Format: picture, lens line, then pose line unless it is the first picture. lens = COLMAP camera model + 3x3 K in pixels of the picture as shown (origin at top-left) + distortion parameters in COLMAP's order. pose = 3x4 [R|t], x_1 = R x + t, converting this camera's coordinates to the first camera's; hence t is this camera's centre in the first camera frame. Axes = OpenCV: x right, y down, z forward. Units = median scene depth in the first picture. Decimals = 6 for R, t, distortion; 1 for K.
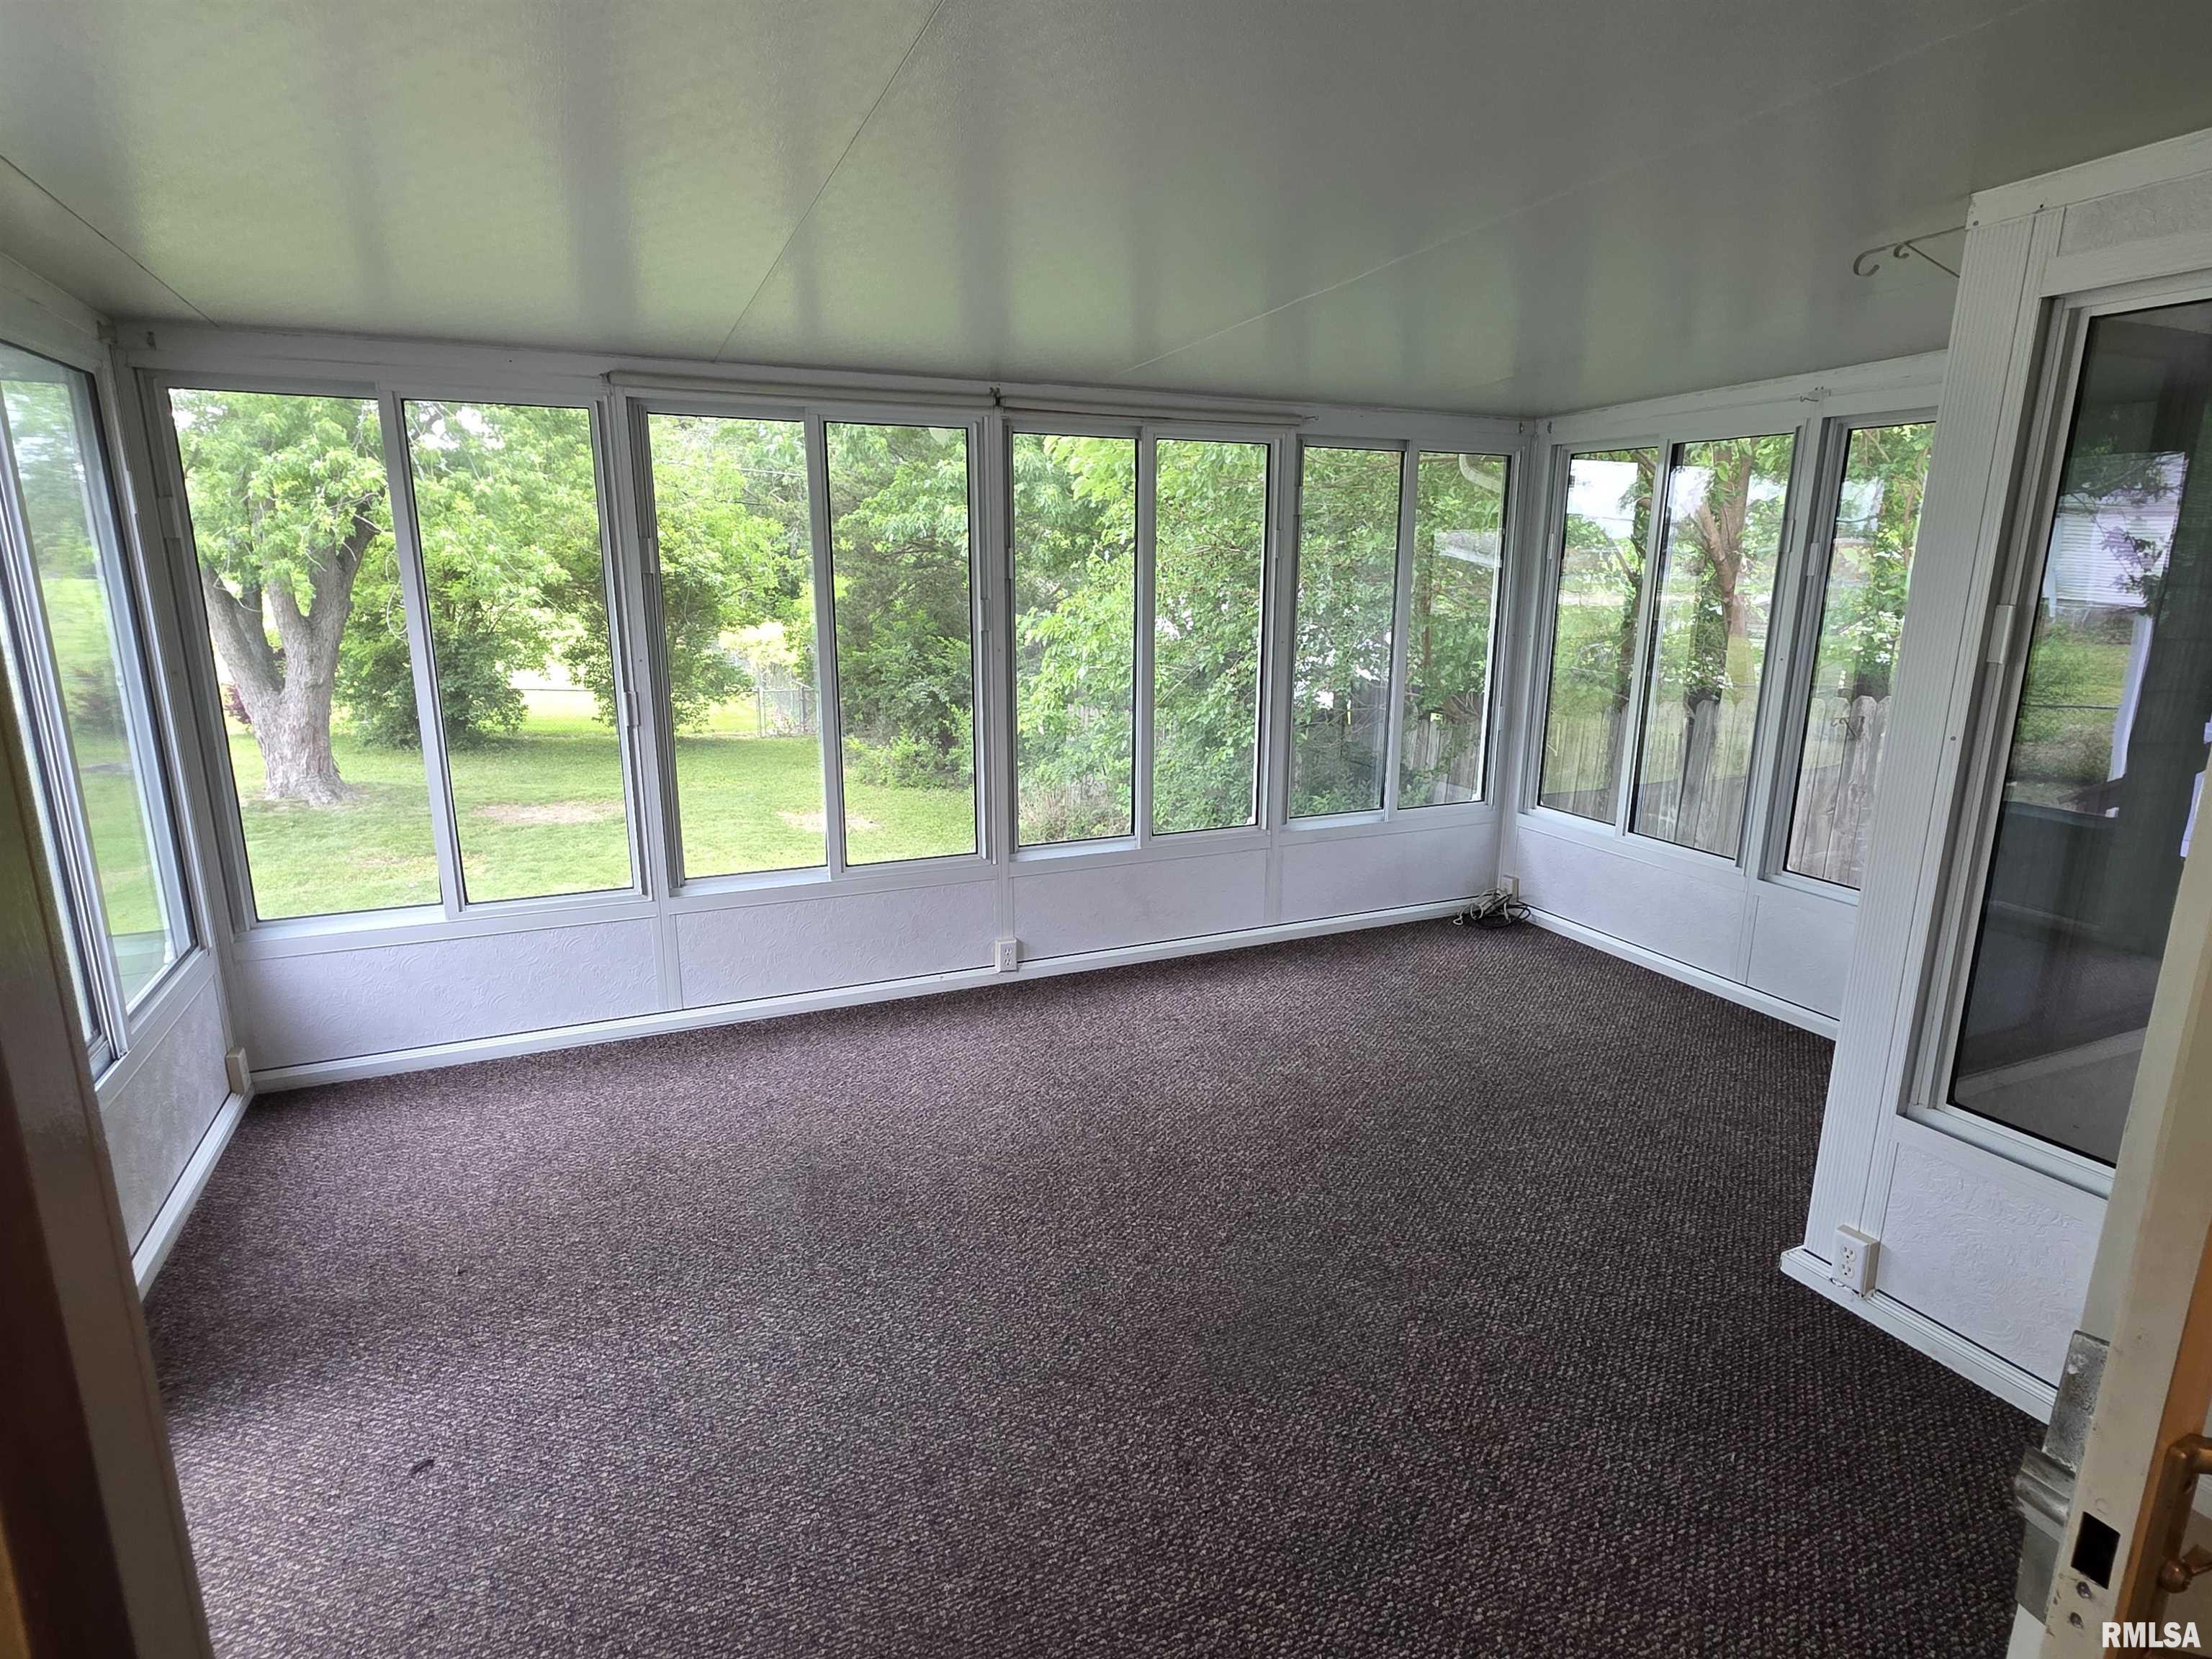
lens RADIAL K [[1178.4, 0, 1113.8], [0, 1178.4, 836.7], [0, 0, 1]] dist [0.006242, -0.008142]
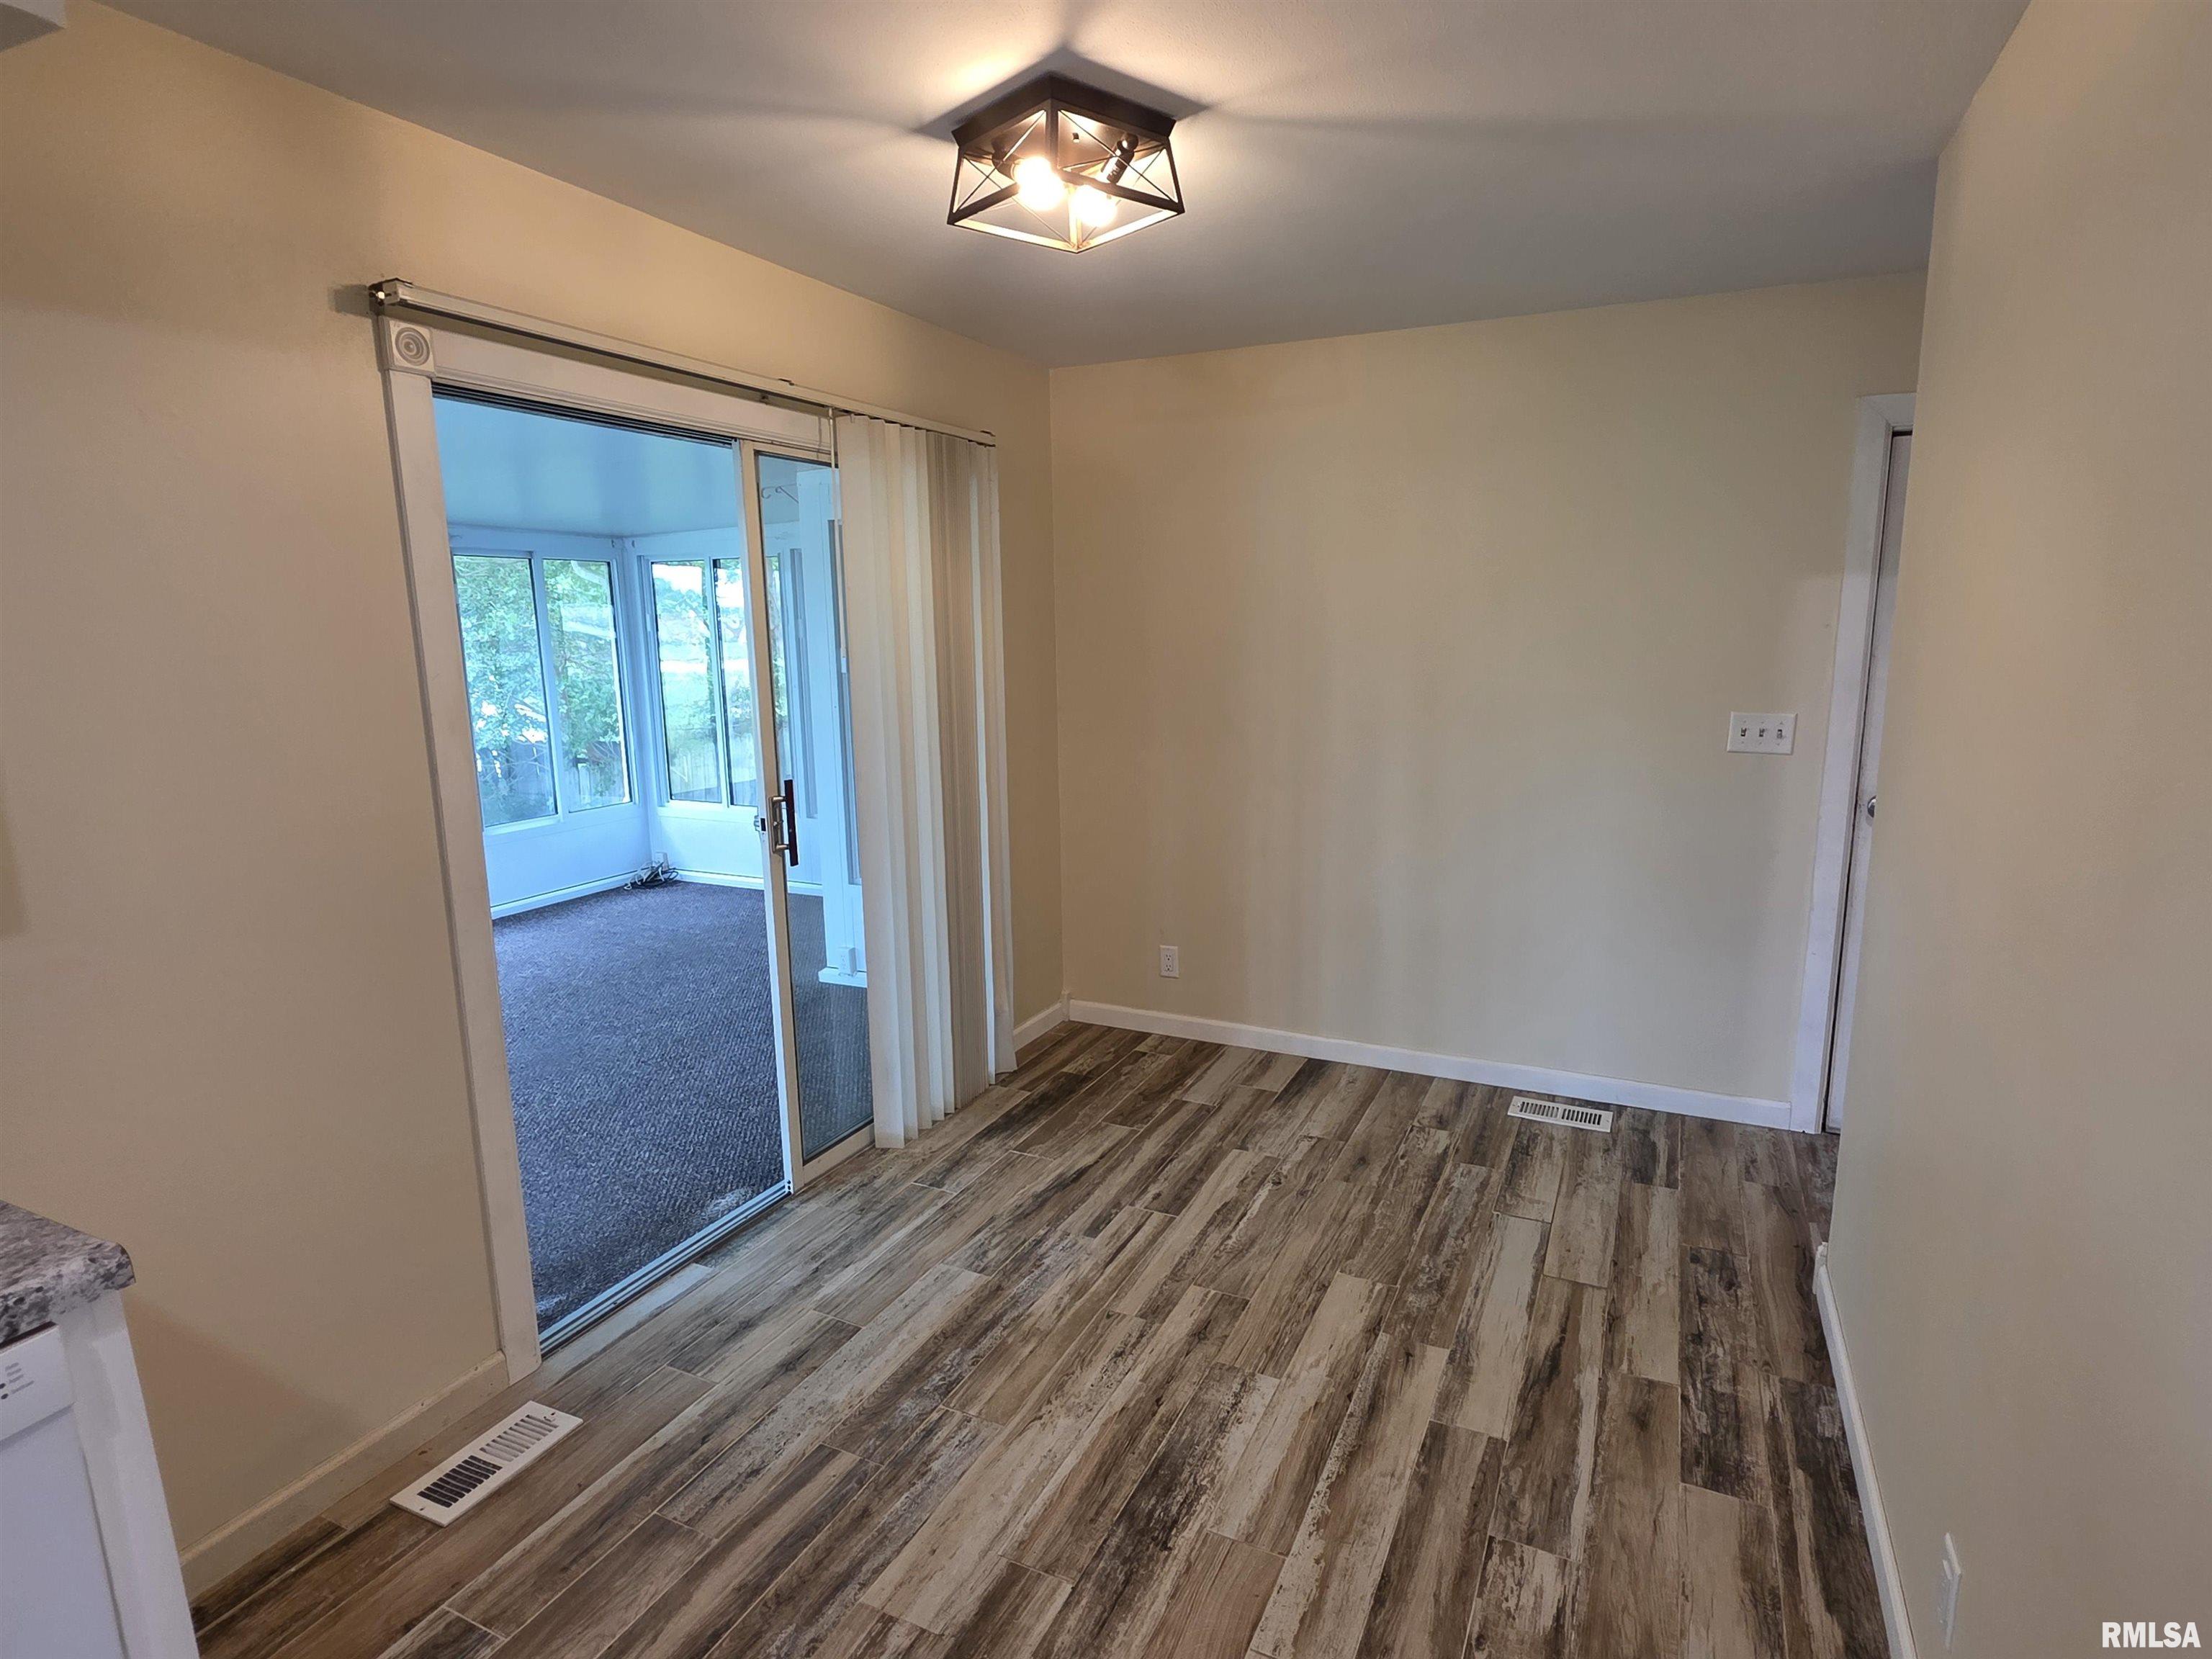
lens RADIAL K [[1178.4, 0, 1113.8], [0, 1178.4, 836.7], [0, 0, 1]] dist [0.006242, -0.008142]
pose [[0.763227, -0.133856, 0.632114, -0.150595], [0.169723, 0.985485, 0.003758, 0.108985], [-0.623441, 0.104417, 0.774866, -0.470554]]
